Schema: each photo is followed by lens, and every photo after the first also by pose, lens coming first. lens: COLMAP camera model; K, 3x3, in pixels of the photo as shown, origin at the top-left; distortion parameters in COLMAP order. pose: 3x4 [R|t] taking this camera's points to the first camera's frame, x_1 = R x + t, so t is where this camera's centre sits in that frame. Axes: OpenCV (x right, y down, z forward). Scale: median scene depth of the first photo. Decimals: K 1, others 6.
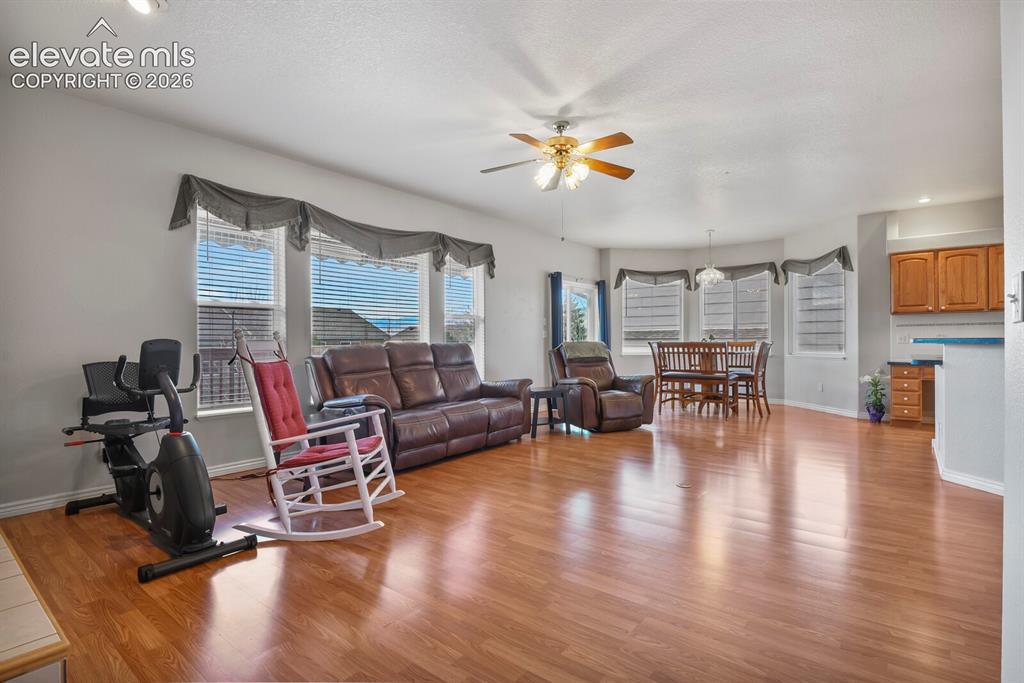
lens RADIAL K [[496.7, 0, 513.6], [0, 496.7, 342.7], [0, 0, 1]] dist [-0.017860, 0.000215]
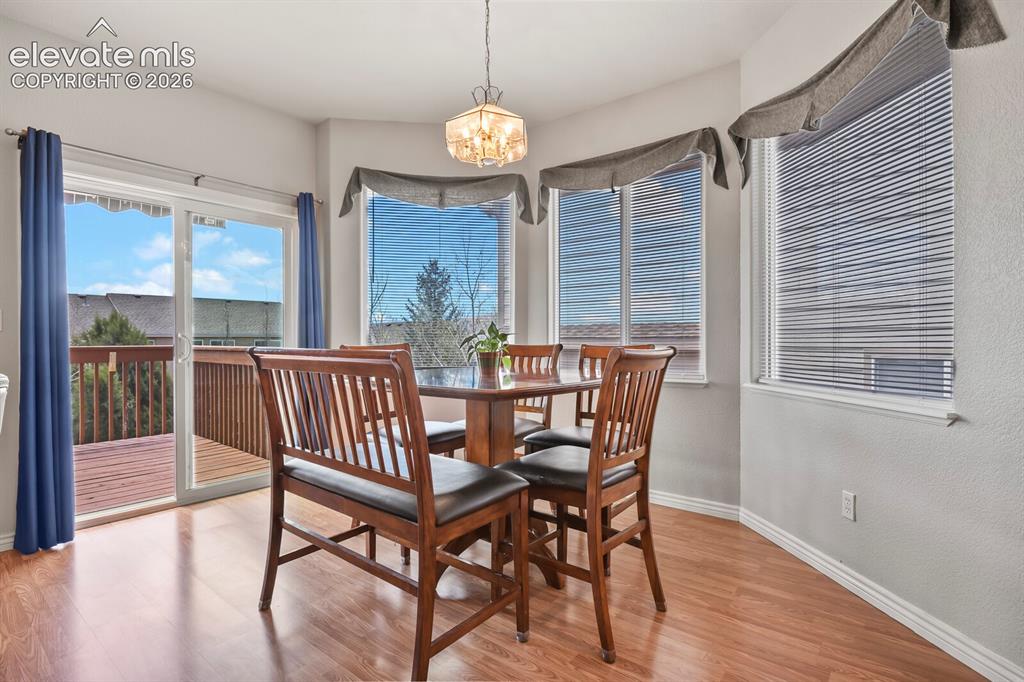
lens RADIAL K [[496.7, 0, 510.3], [0, 496.7, 339.0], [0, 0, 1]] dist [-0.017860, 0.000215]
pose [[0.999889, 0.012425, -0.008204, 0.367504], [-0.012528, 0.999841, -0.012717, -0.000981], [0.008045, 0.012818, 0.999885, 0.613320]]
